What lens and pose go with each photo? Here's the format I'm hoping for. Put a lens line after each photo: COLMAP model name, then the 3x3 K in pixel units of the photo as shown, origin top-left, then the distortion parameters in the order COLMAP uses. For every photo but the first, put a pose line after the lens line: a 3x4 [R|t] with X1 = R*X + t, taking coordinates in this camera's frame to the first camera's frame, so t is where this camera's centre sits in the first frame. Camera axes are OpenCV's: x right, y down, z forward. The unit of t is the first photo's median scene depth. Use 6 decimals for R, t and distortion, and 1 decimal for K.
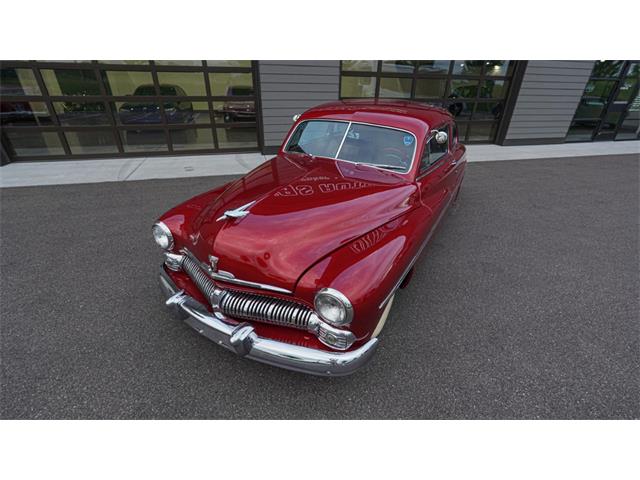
lens RADIAL K [[293.0, 0, 321.1], [0, 293.0, 240.0], [0, 0, 1]] dist [-0.023353, 0.012189]
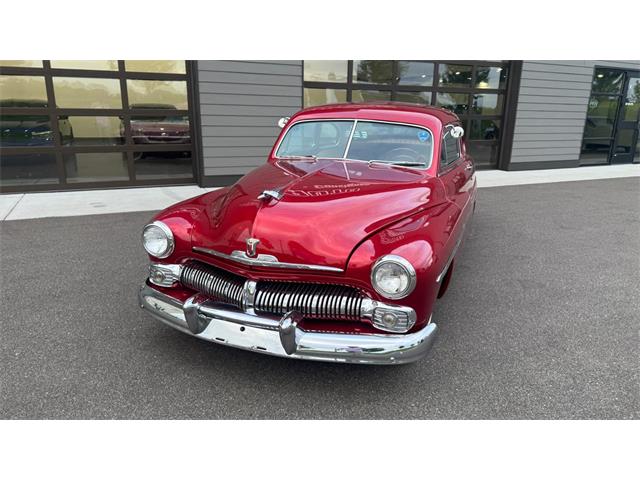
lens RADIAL K [[447.4, 0, 324.3], [0, 447.4, 237.5], [0, 0, 1]] dist [0.082195, -0.115455]
pose [[0.985937, -0.045278, 0.160868, -0.226892], [0.078799, 0.974828, -0.208568, 0.217066], [-0.147375, 0.218311, 0.964687, -0.217977]]
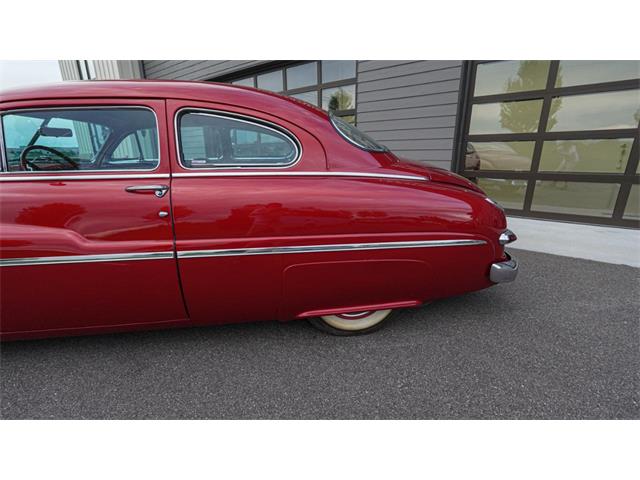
lens RADIAL K [[289.1, 0, 321.5], [0, 289.1, 234.3], [0, 0, 1]] dist [0.000014, 0.000260]
pose [[0.609608, 0.198406, -0.767472, 1.130938], [-0.365843, 0.929314, -0.050347, -0.326816], [0.703233, 0.311466, 0.639103, 1.099014]]
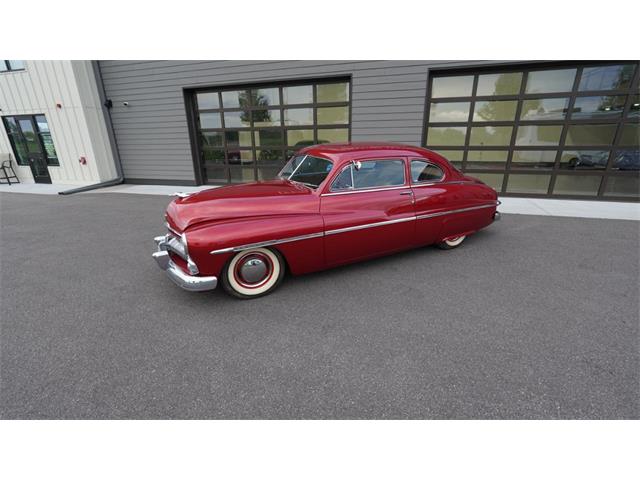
lens RADIAL K [[293.0, 0, 321.1], [0, 293.0, 240.0], [0, 0, 1]] dist [-0.023353, 0.012189]
pose [[0.843553, 0.148746, -0.516036, 0.923996], [-0.232229, 0.967428, -0.100761, 0.107585], [0.484240, 0.204836, 0.850620, -0.065282]]
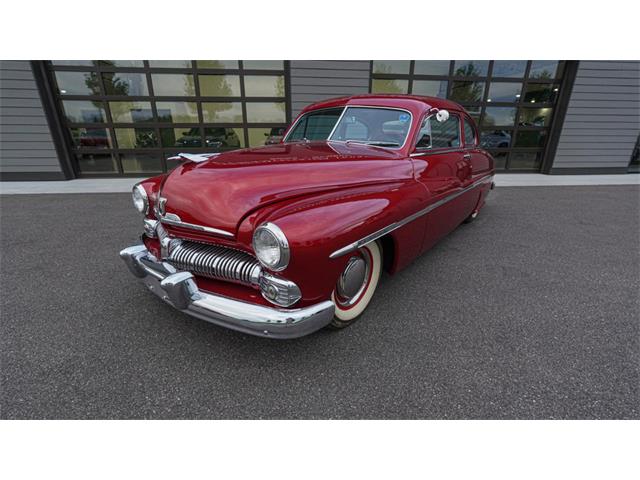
lens RADIAL K [[293.0, 0, 321.1], [0, 293.0, 240.0], [0, 0, 1]] dist [-0.023353, 0.012189]
pose [[0.988319, 0.038985, -0.147331, 0.175443], [-0.060372, 0.987791, -0.143611, 0.181420], [0.139934, 0.150828, 0.978606, 0.097985]]
